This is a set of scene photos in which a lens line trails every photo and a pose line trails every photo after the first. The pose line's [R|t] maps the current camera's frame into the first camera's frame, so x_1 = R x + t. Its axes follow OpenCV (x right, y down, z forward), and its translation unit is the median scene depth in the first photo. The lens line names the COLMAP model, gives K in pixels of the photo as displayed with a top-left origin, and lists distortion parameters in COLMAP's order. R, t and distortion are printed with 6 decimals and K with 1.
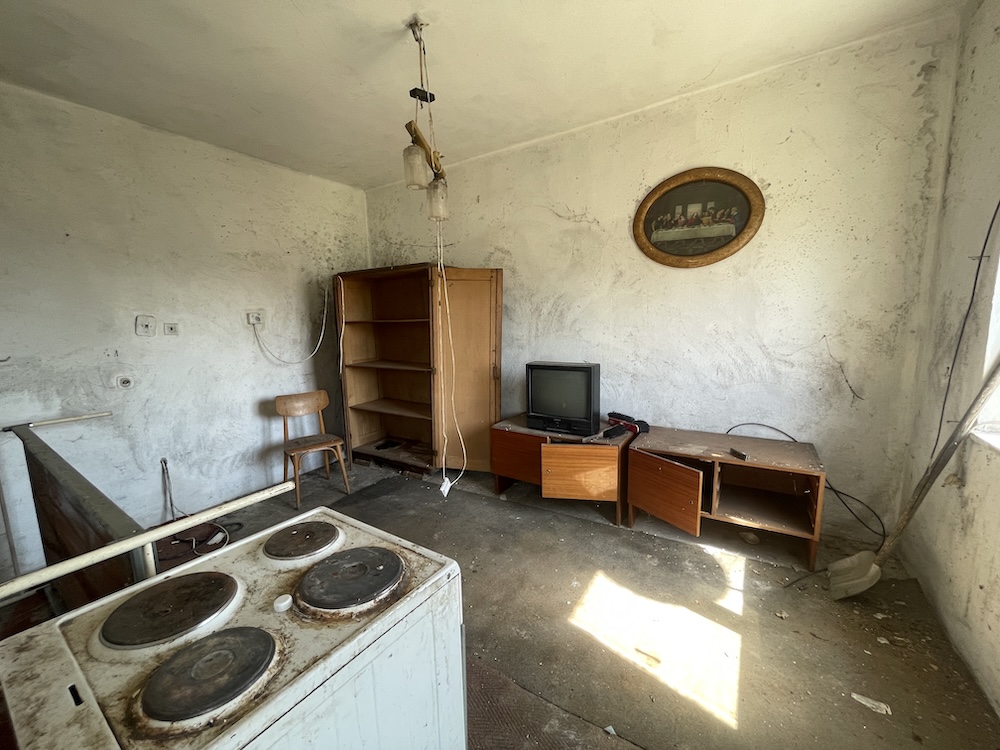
lens RADIAL K [[407.4, 0, 499.8], [0, 407.4, 375.6], [0, 0, 1]] dist [-0.002003, -0.000374]
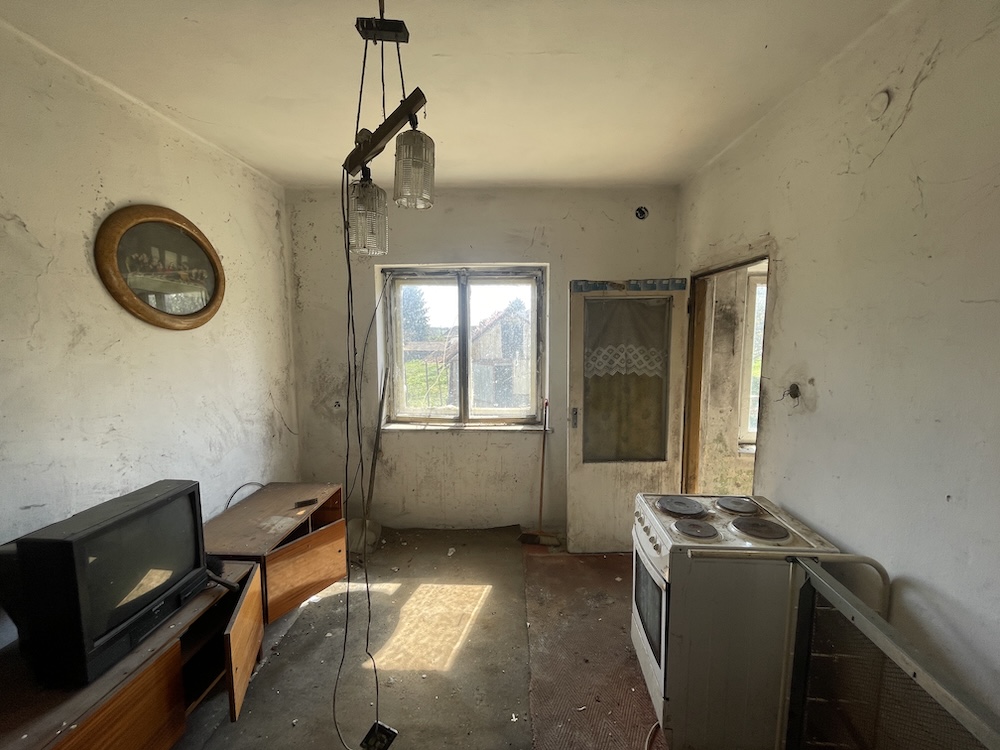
lens RADIAL K [[407.4, 0, 501.9], [0, 407.4, 375.4], [0, 0, 1]] dist [-0.002003, -0.000374]
pose [[-0.503131, -0.062054, 0.861980, -0.587203], [0.138566, 0.978722, 0.151338, -0.228155], [-0.853029, 0.195584, -0.483826, 0.932109]]
